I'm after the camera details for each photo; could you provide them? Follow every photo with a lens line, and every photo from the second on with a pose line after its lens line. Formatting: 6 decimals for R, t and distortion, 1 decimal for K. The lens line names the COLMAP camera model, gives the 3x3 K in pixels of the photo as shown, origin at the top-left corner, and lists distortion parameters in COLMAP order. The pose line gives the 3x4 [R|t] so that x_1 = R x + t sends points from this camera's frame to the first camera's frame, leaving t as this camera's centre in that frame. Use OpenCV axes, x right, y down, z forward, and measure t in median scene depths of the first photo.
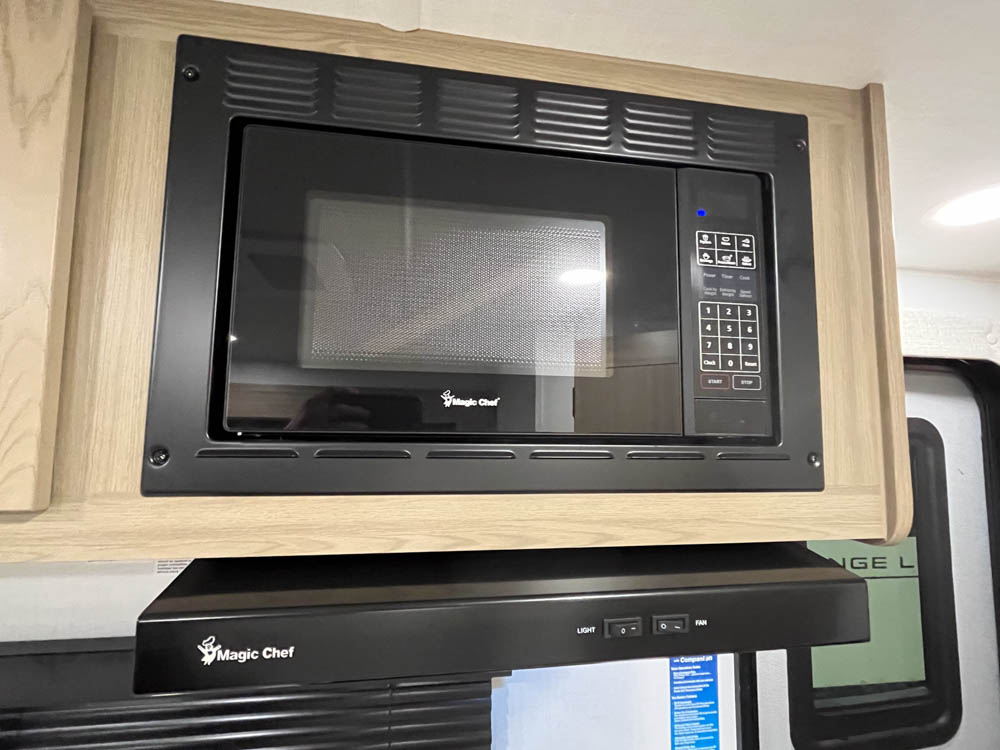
lens RADIAL K [[514.5, 0, 500.0], [0, 514.5, 375.0], [0, 0, 1]] dist [-0.002010, -0.000573]
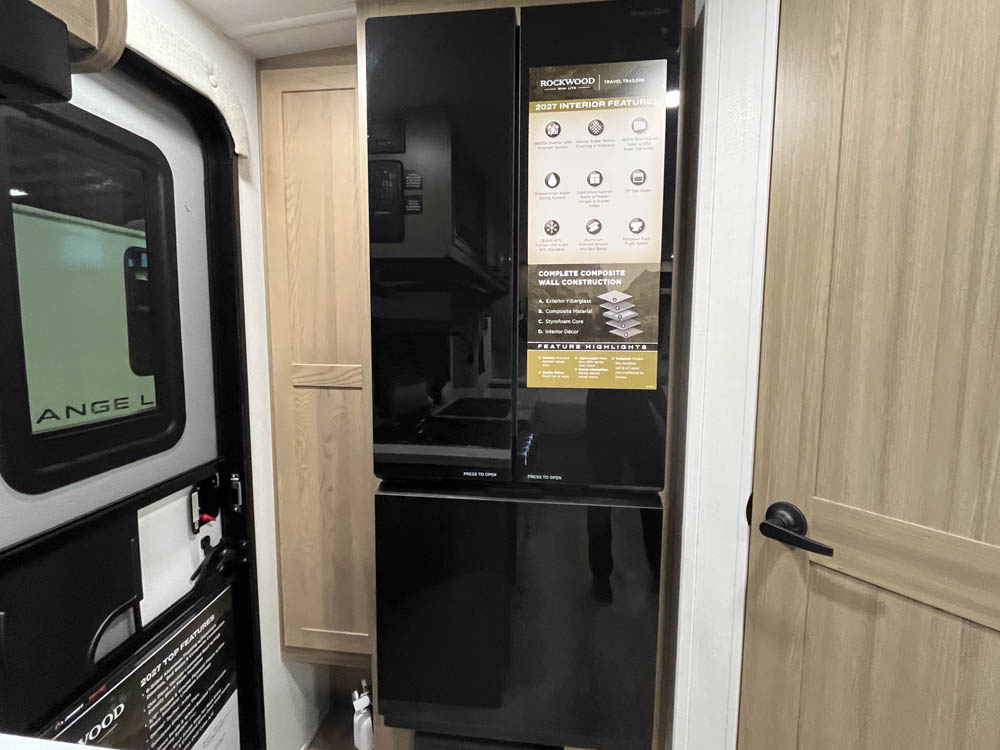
lens RADIAL K [[507.1, 0, 497.9], [0, 507.1, 373.7], [0, 0, 1]] dist [-0.002288, 0.000255]
pose [[0.300506, -0.107799, 0.947668, 0.065158], [-0.099394, 0.984643, 0.143523, 0.380043], [-0.948587, -0.137322, 0.285177, 0.043126]]
